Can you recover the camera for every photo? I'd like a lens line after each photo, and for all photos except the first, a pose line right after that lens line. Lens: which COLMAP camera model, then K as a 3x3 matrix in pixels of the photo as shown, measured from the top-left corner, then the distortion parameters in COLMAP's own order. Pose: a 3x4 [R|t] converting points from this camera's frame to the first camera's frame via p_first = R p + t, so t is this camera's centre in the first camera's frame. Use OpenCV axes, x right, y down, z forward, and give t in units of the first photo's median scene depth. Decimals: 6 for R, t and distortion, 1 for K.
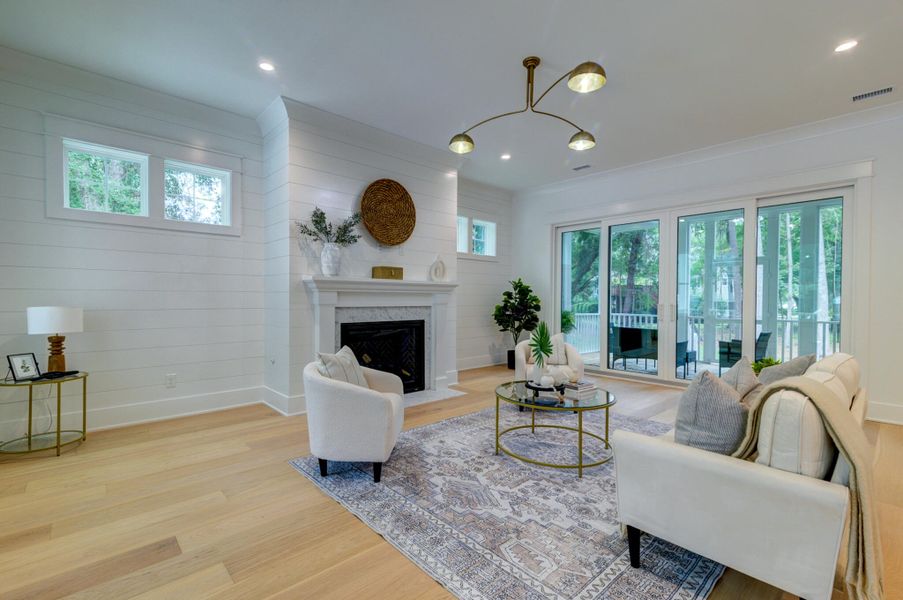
lens RADIAL K [[408.2, 0, 449.7], [0, 408.2, 302.2], [0, 0, 1]] dist [0.012901, -0.000290]
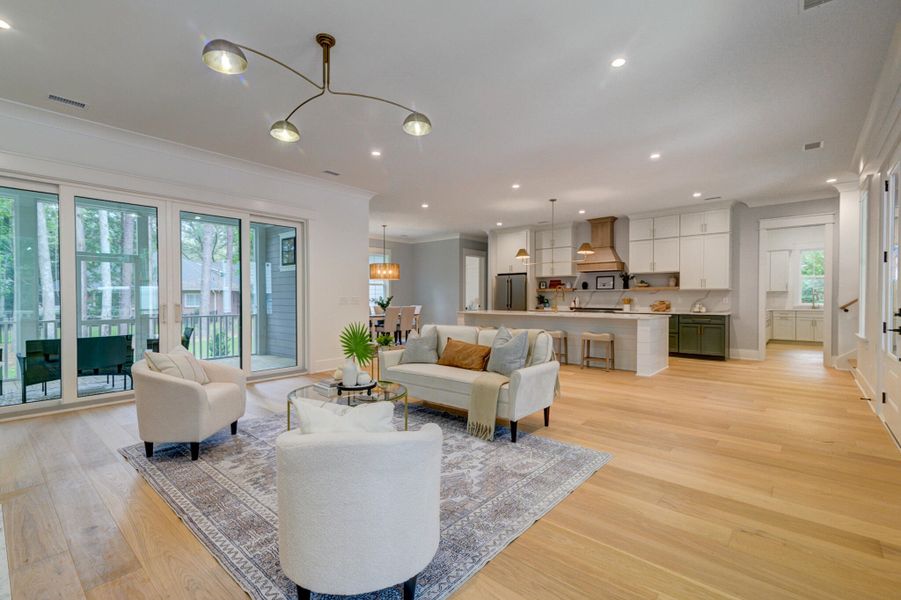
lens RADIAL K [[407.2, 0, 448.7], [0, 407.2, 302.2], [0, 0, 1]] dist [0.012901, -0.000290]
pose [[-0.118427, -0.017316, 0.992812, -1.063101], [0.013040, 0.999735, 0.018993, -0.022213], [-0.992877, 0.015196, -0.118170, 1.200787]]
